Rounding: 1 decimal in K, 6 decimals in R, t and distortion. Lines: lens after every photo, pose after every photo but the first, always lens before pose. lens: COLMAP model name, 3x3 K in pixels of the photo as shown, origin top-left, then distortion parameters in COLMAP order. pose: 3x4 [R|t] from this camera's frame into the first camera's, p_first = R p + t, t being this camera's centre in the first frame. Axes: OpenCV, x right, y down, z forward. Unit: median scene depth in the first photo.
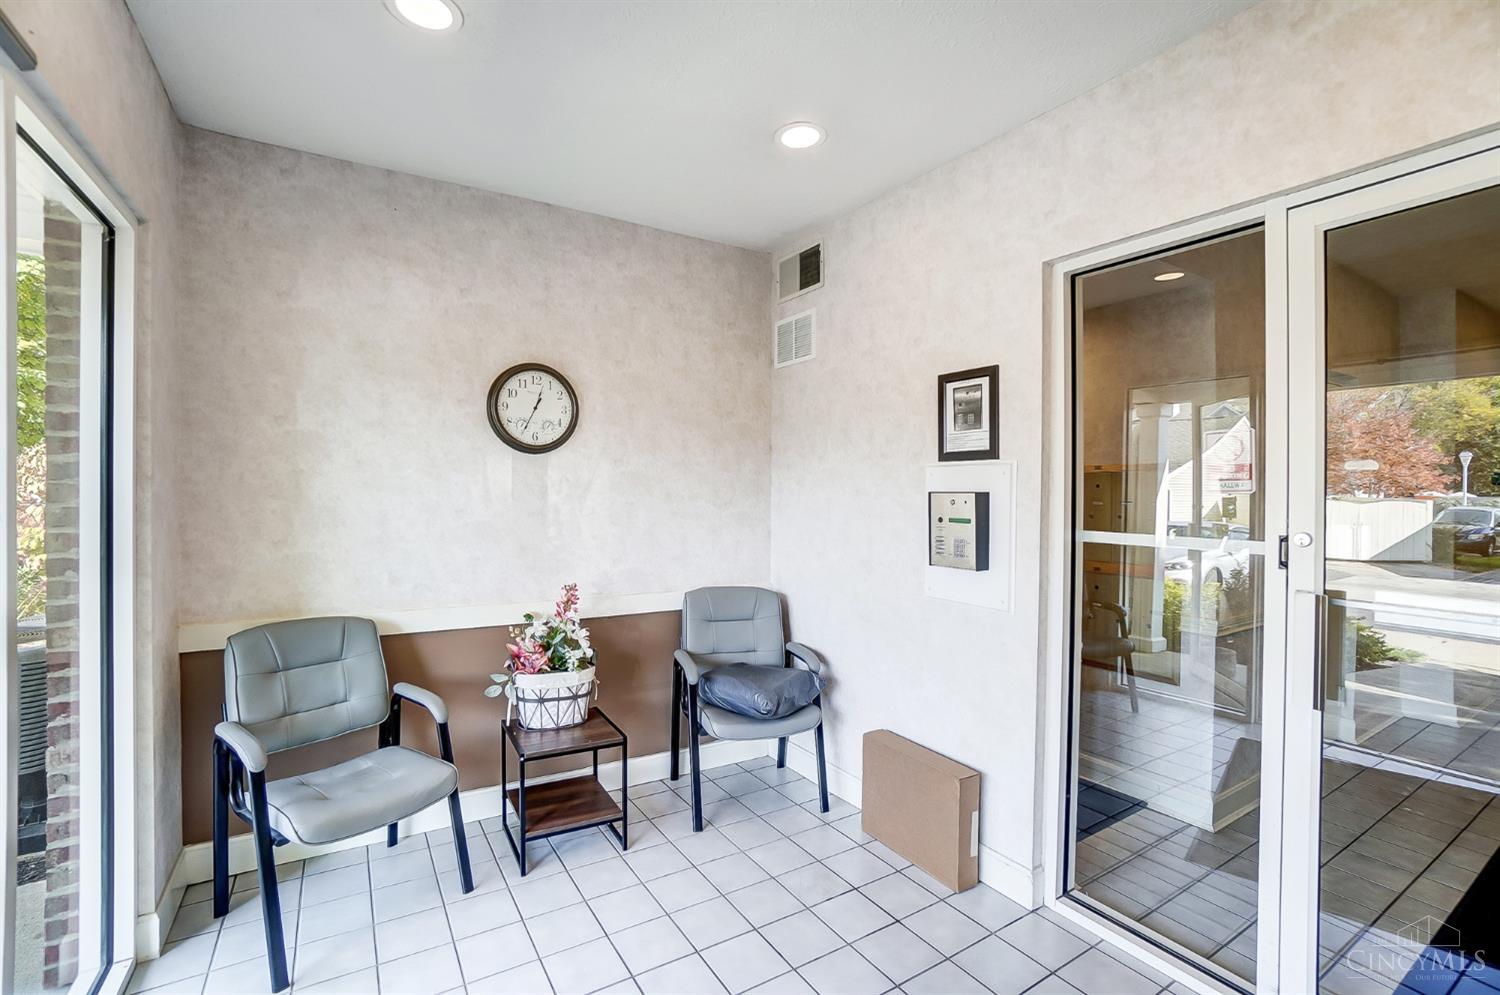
lens RADIAL K [[687.2, 0, 750.0], [0, 687.2, 497.5], [0, 0, 1]] dist [-0.000822, -0.000174]
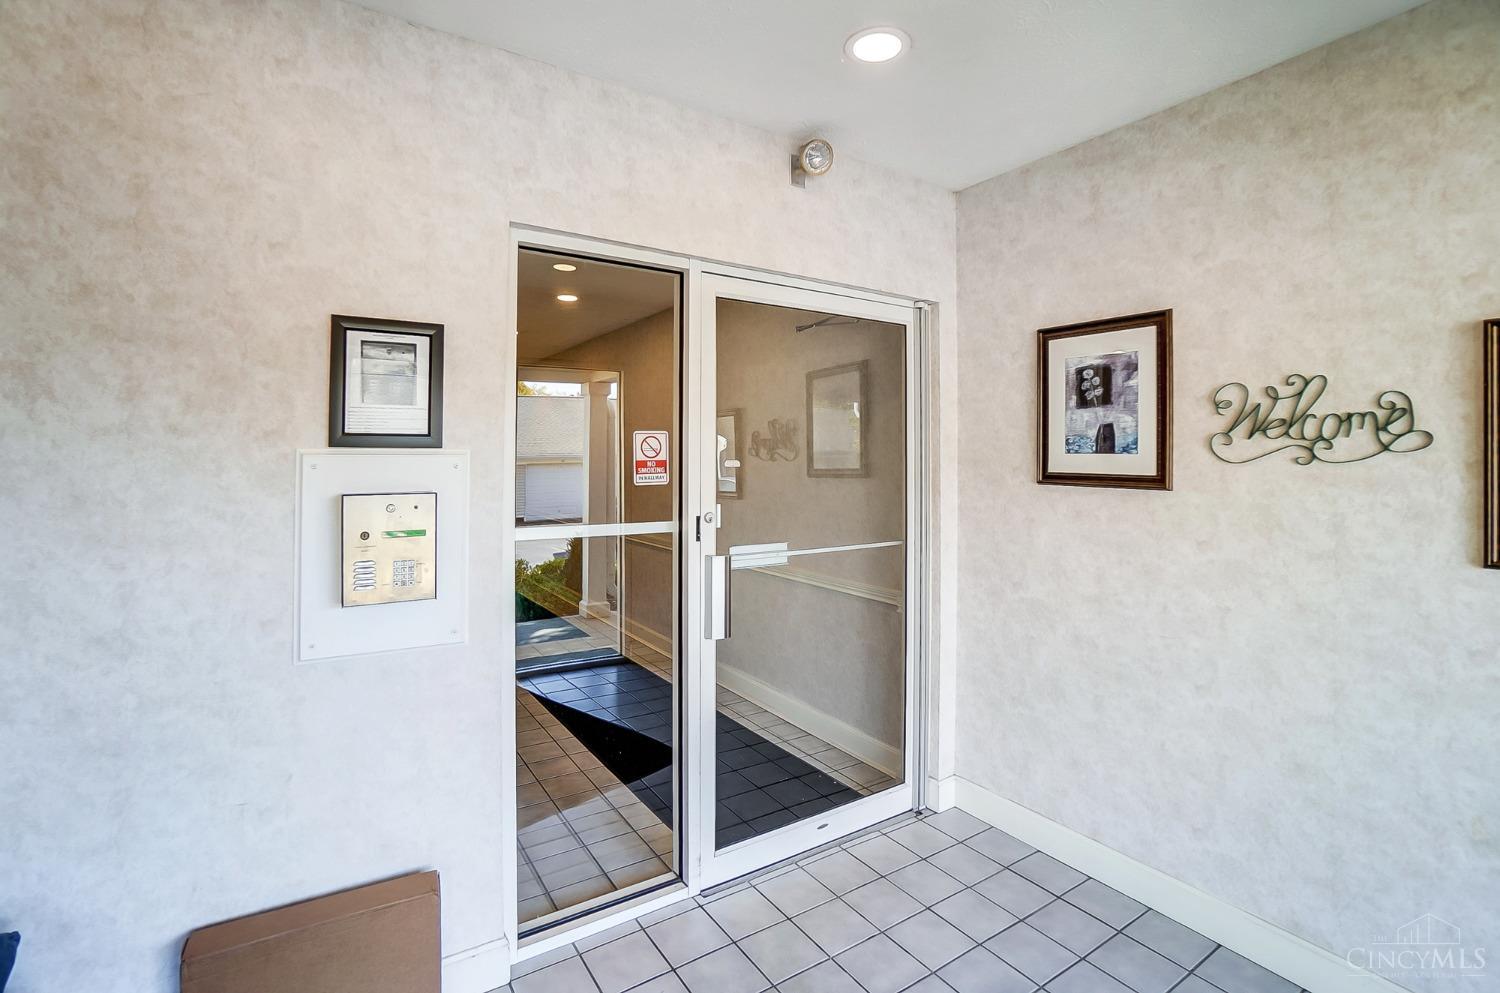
lens RADIAL K [[687.7, 0, 748.2], [0, 687.7, 463.8], [0, 0, 1]] dist [-0.001807, -0.000176]
pose [[-0.018179, -0.006071, 0.999816, -0.406291], [0.019027, 0.999798, 0.006417, -0.035088], [-0.999654, 0.019140, -0.018060, 0.658772]]
